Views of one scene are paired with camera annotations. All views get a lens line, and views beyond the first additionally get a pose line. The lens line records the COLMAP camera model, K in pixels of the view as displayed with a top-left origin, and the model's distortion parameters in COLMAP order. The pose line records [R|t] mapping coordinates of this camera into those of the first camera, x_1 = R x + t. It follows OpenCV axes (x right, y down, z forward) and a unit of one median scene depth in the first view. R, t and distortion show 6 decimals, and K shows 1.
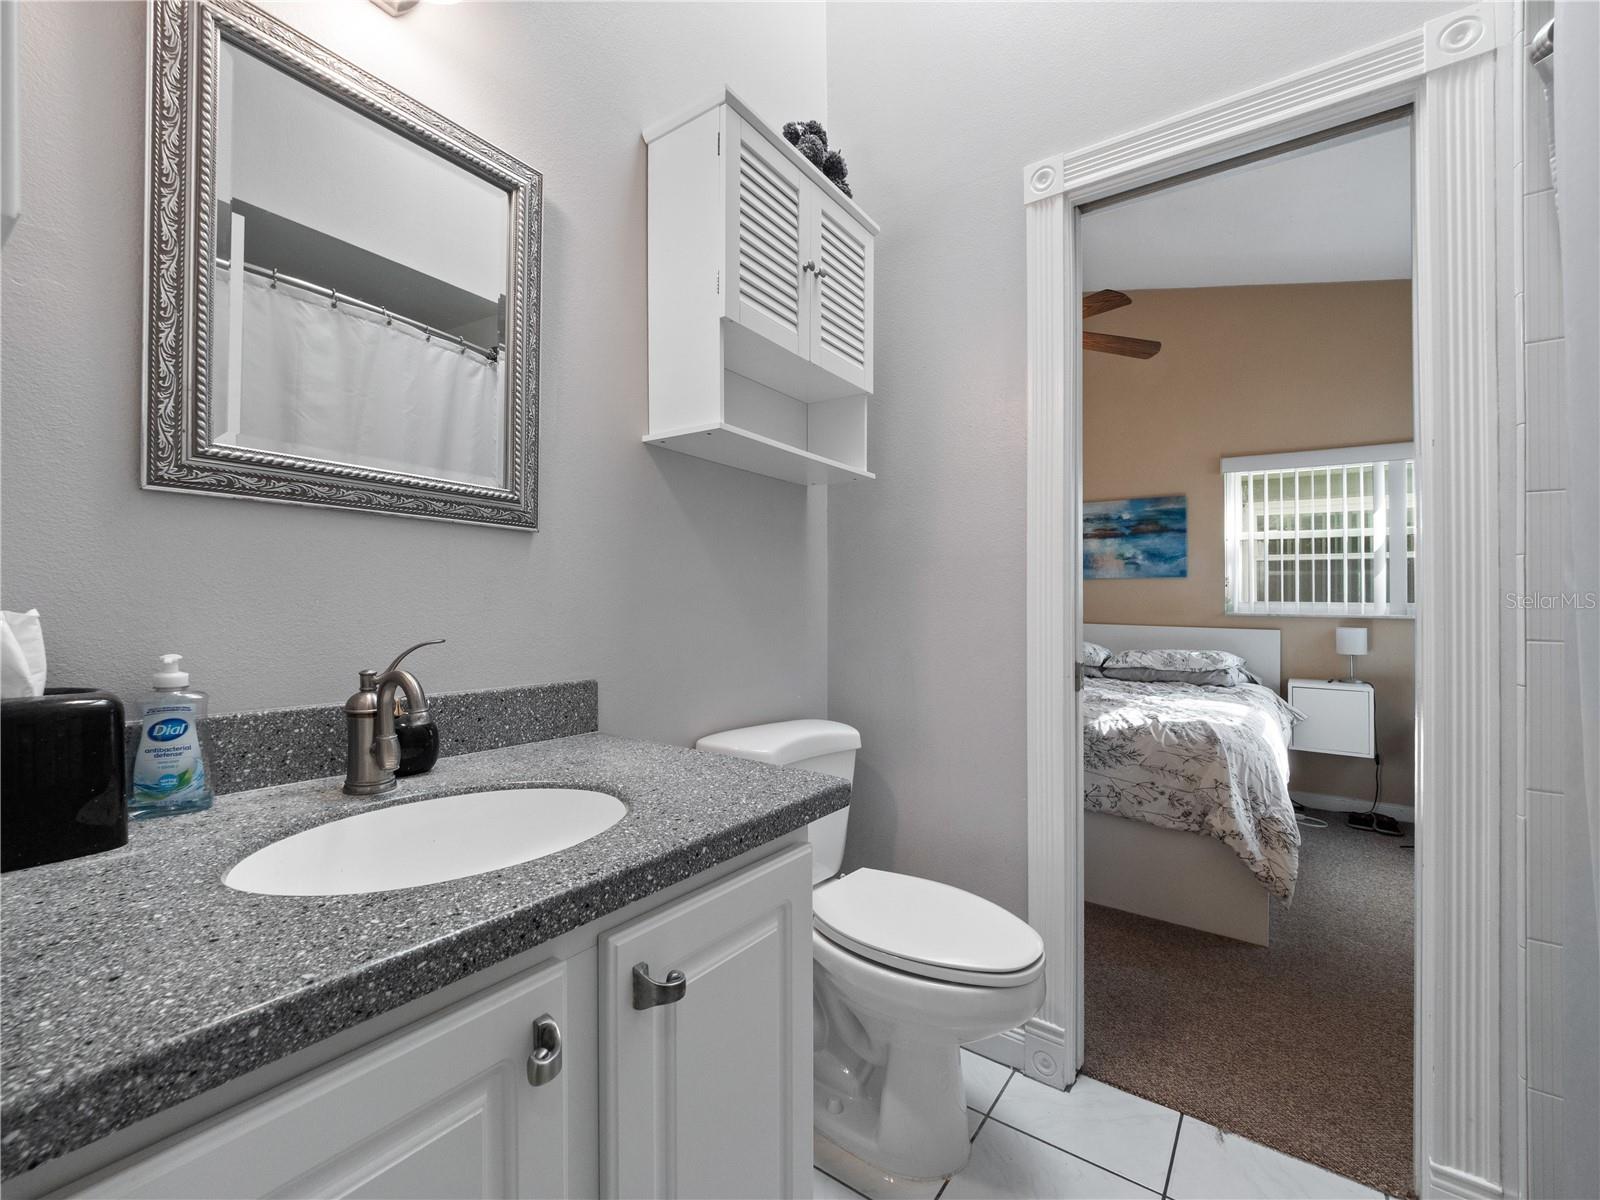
lens RADIAL K [[694.6, 0, 786.0], [0, 694.6, 604.9], [0, 0, 1]] dist [-0.002234, -0.000902]
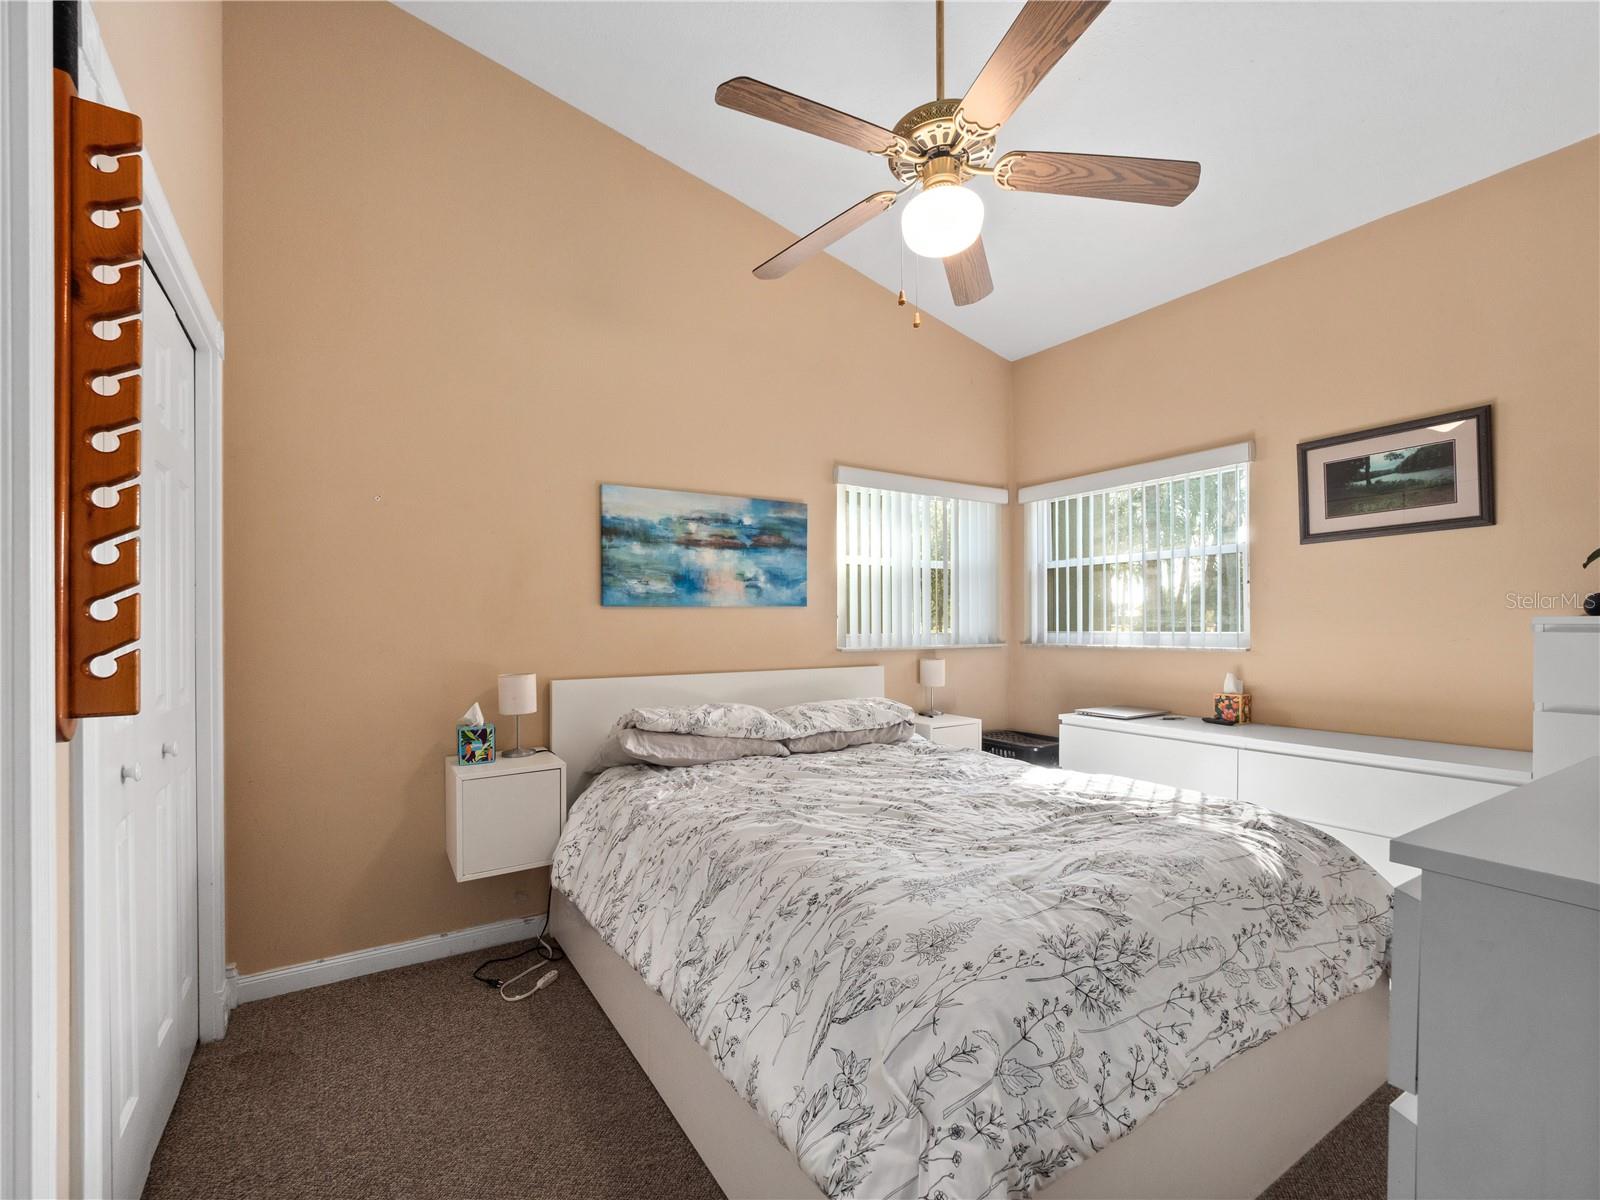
lens RADIAL K [[694.6, 0, 786.0], [0, 694.6, 604.9], [0, 0, 1]] dist [-0.002234, -0.000902]
pose [[0.373796, 0.003750, 0.927503, -0.167390], [0.016946, 0.999797, -0.010871, -0.033013], [-0.927356, 0.019781, 0.373657, 0.715654]]
